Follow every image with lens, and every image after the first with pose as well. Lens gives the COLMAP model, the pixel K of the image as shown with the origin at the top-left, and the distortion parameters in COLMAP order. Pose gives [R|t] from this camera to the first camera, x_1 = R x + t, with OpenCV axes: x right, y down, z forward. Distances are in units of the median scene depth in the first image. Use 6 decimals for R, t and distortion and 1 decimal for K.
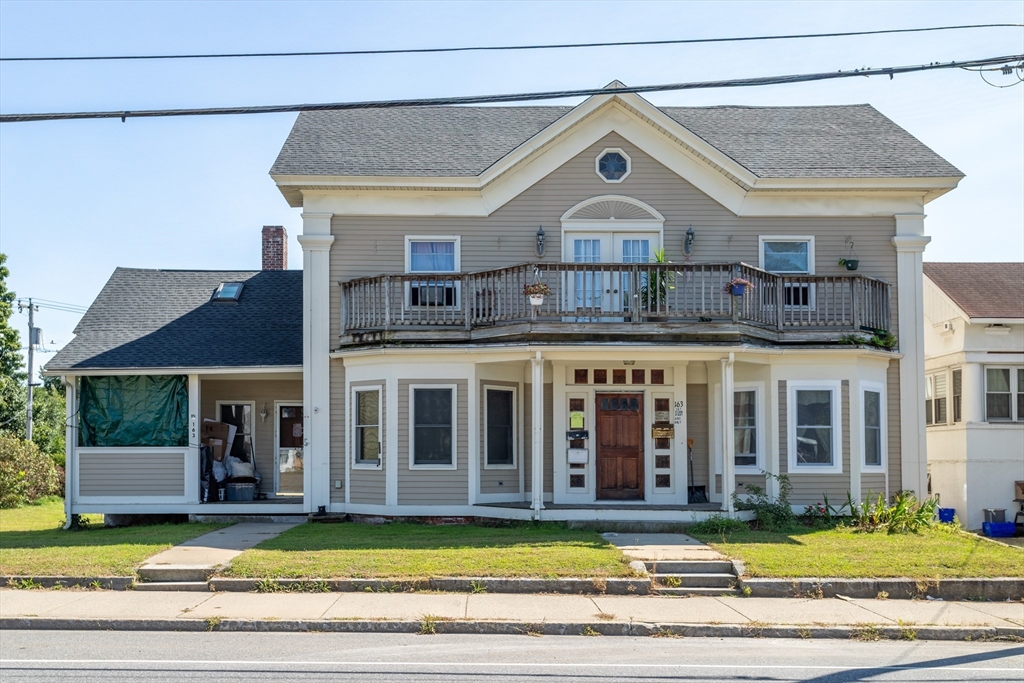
lens RADIAL K [[1153.6, 0, 512.0], [0, 1153.6, 364.2], [0, 0, 1]] dist [0.004910, 0.000238]
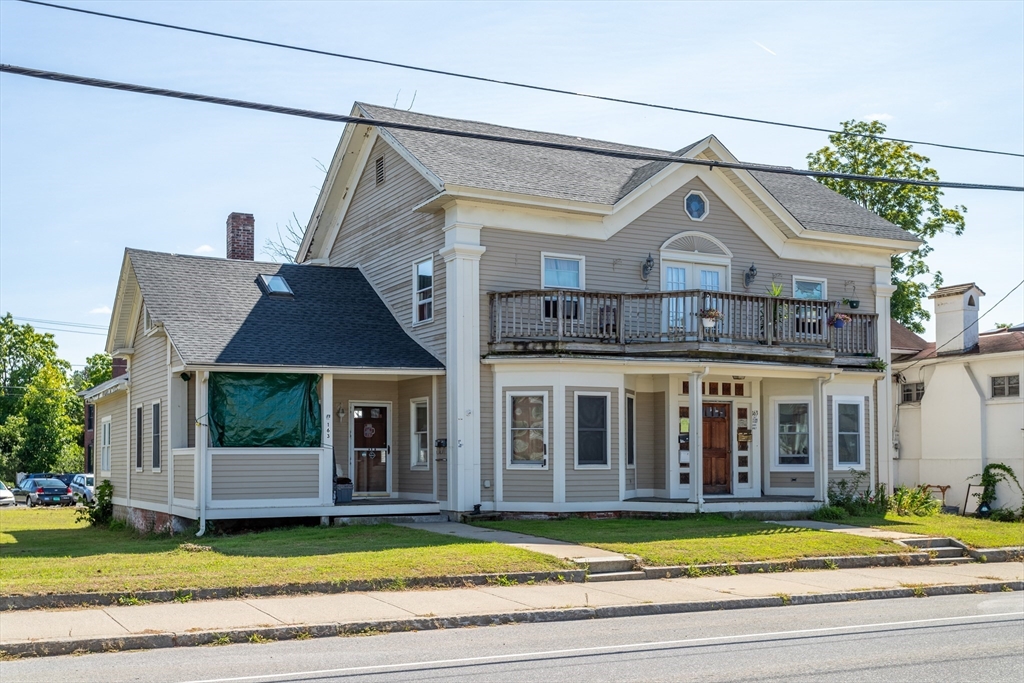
lens RADIAL K [[1224.5, 0, 512.0], [0, 1224.5, 341.5], [0, 0, 1]] dist [0.005657, 0.018277]
pose [[0.870583, 0.044334, 0.490020, -0.697810], [-0.039249, 0.999016, -0.020654, -0.003299], [-0.490454, -0.001252, 0.871466, 0.018197]]
